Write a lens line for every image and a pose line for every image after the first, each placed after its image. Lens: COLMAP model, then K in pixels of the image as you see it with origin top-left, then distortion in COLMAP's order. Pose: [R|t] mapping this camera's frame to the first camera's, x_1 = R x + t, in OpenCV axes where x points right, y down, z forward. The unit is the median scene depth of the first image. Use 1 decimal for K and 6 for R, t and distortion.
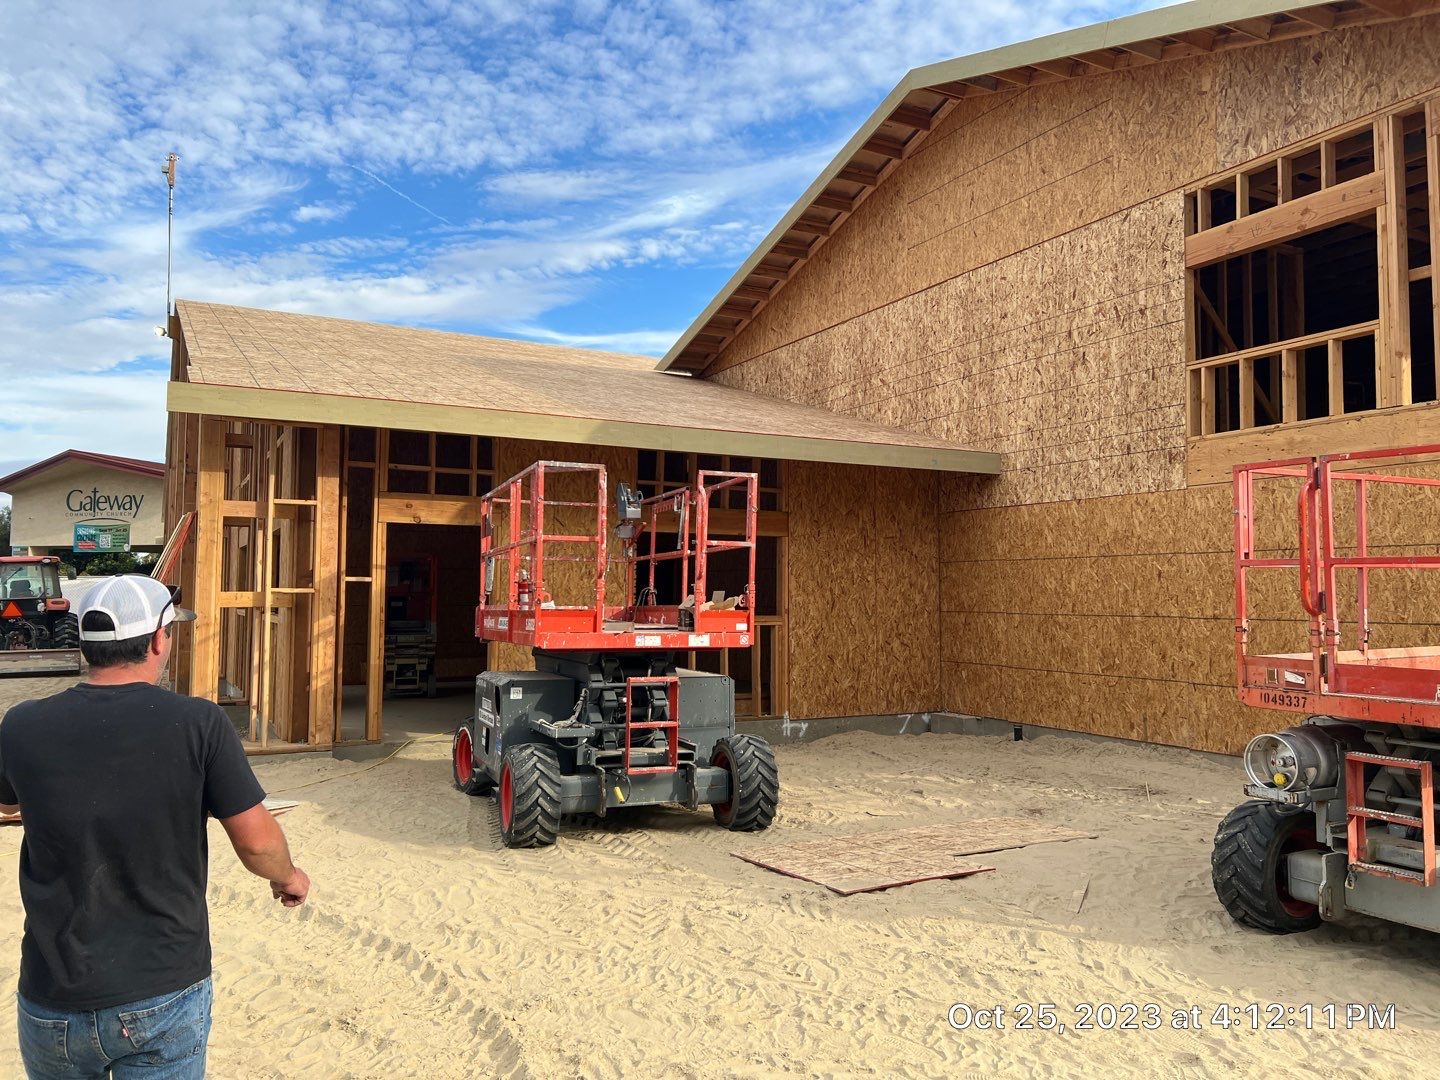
lens RADIAL K [[1092.4, 0, 720.0], [0, 1092.4, 540.0], [0, 0, 1]] dist [0.124048, -0.164697]
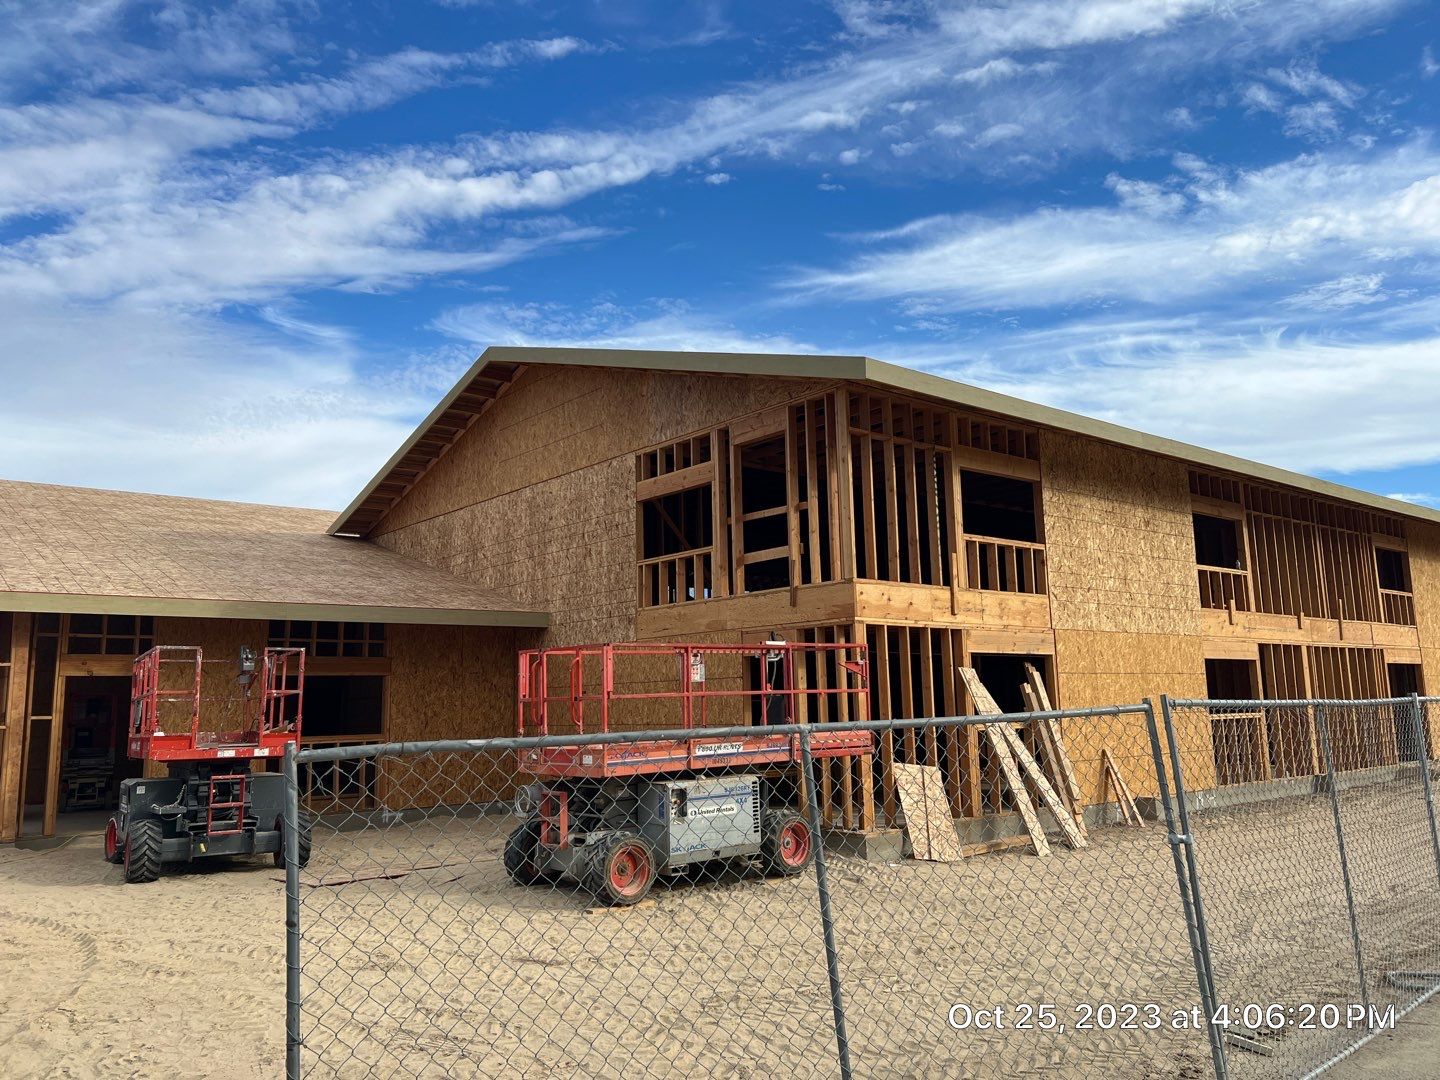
lens RADIAL K [[1067.3, 0, 720.0], [0, 1067.3, 540.0], [0, 0, 1]] dist [0.005436, -0.003462]
pose [[0.974236, 0.004732, 0.225482, 0.195221], [0.018866, 0.994566, -0.102384, -0.032515], [-0.224741, 0.104000, 0.968853, -0.505065]]
